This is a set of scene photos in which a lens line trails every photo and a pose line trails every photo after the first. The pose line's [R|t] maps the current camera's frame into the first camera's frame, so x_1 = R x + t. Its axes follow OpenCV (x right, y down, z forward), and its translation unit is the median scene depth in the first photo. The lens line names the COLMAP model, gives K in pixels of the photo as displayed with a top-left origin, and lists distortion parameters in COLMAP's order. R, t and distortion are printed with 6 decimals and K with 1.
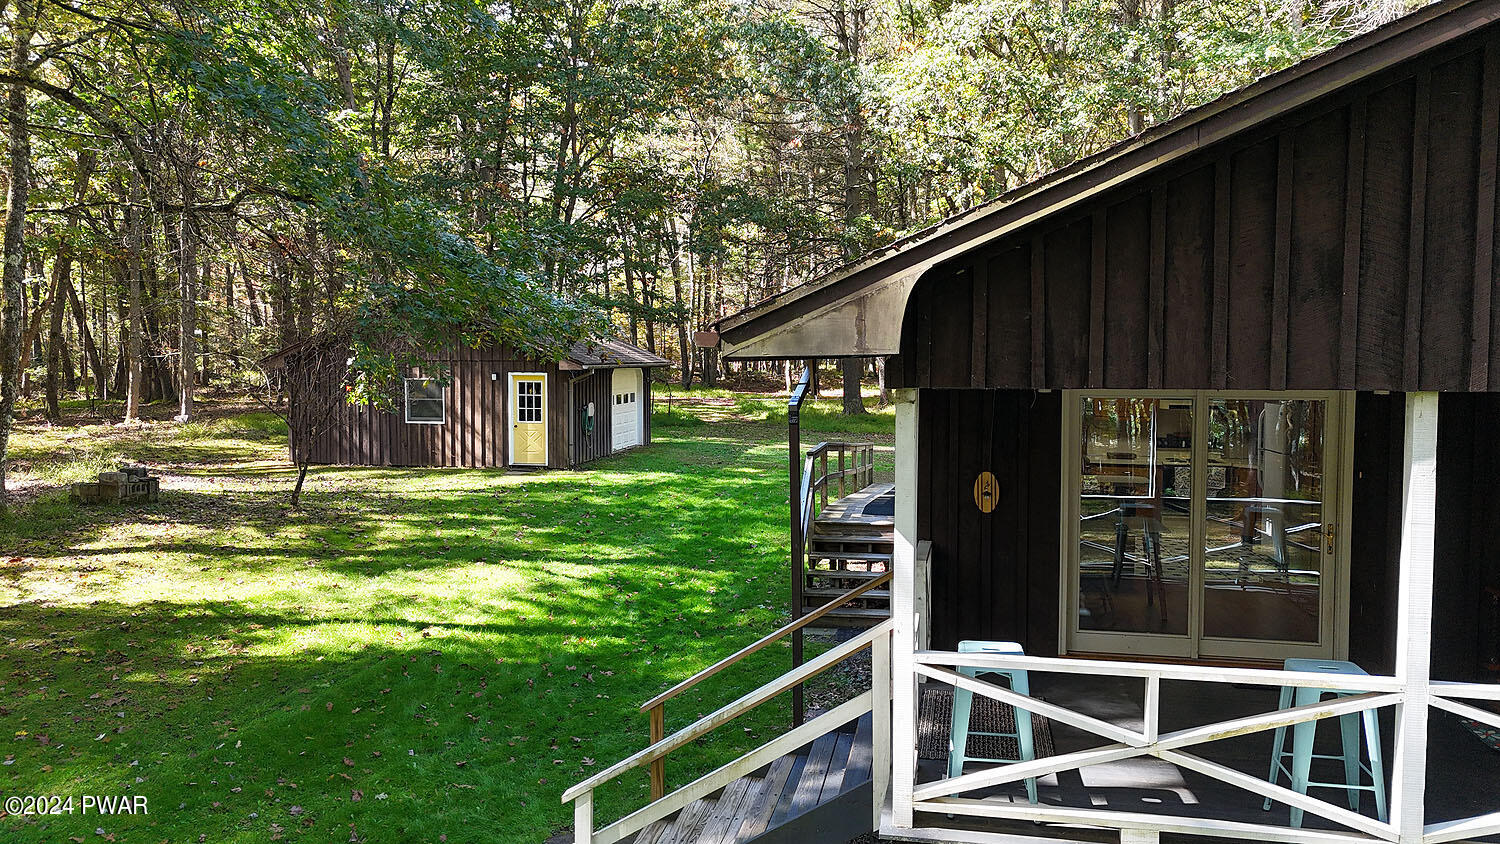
lens RADIAL K [[1131.2, 0, 758.5], [0, 1131.2, 424.1], [0, 0, 1]] dist [0.070171, -0.051297]
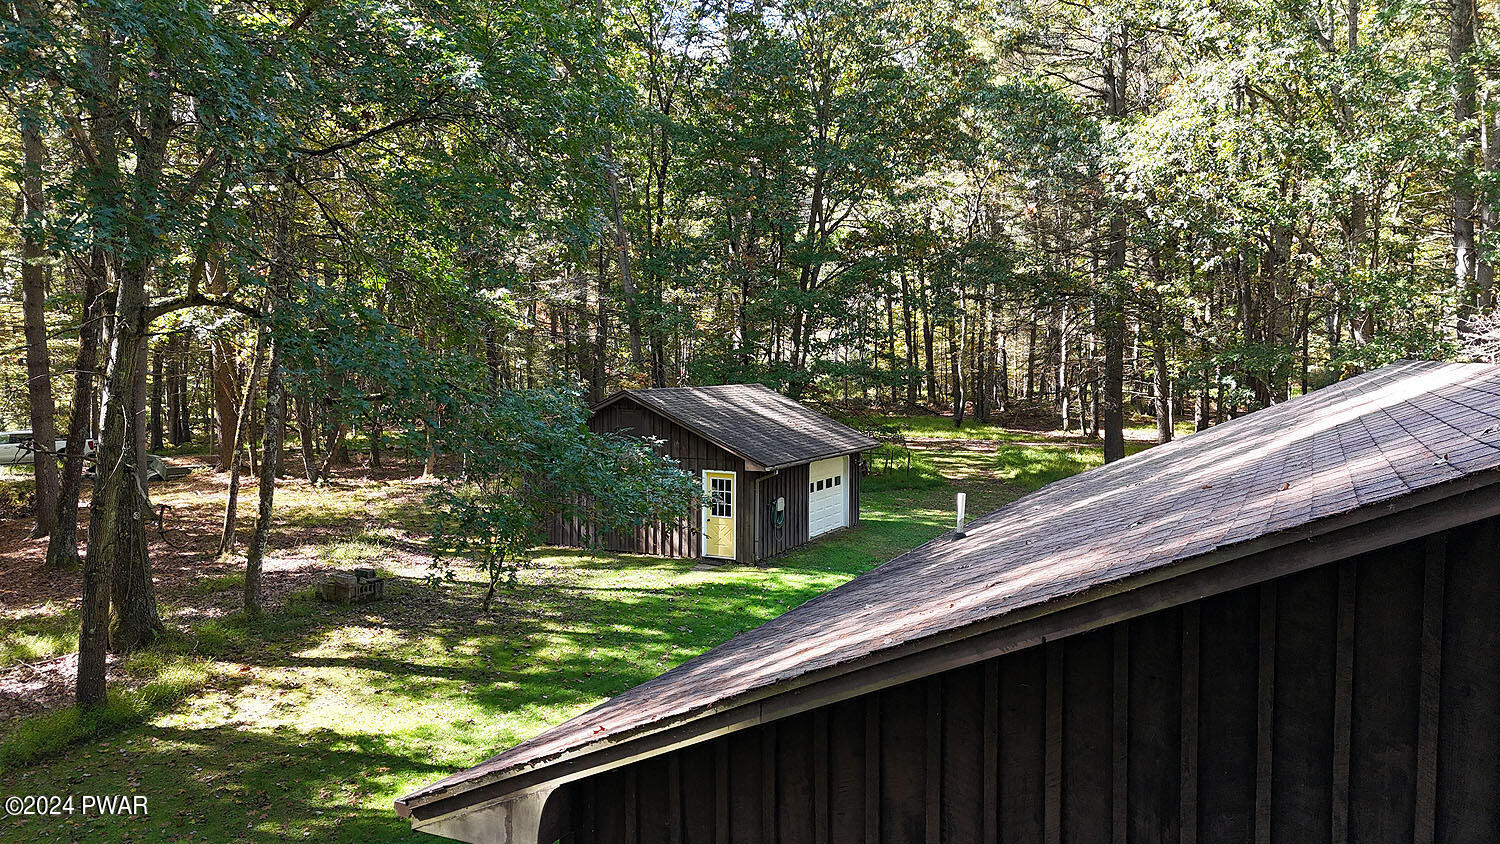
lens RADIAL K [[1131.2, 0, 742.8], [0, 1131.2, 416.1], [0, 0, 1]] dist [0.070171, -0.051297]
pose [[0.957700, 0.016563, -0.287291, 0.130997], [-0.018325, 0.999826, -0.003442, -0.102534], [0.287184, 0.008561, 0.957837, -0.001022]]
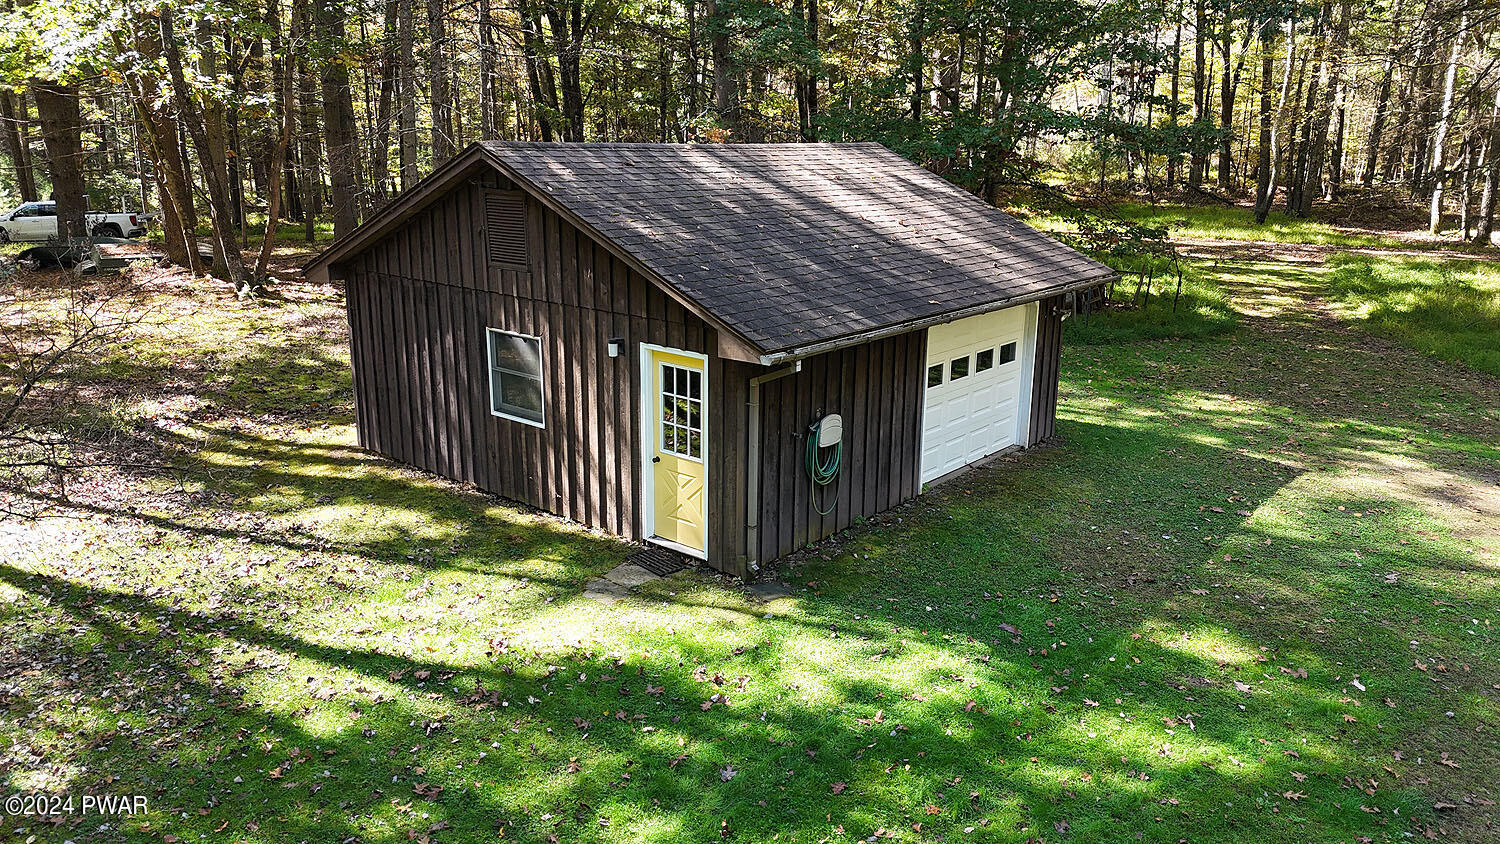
lens RADIAL K [[1131.2, 0, 745.6], [0, 1131.2, 419.4], [0, 0, 1]] dist [0.070171, -0.051297]
pose [[0.871826, 0.127767, -0.472858, 0.030216], [-0.038251, 0.980191, 0.194324, -0.114323], [0.488320, -0.151329, 0.859444, 0.706087]]
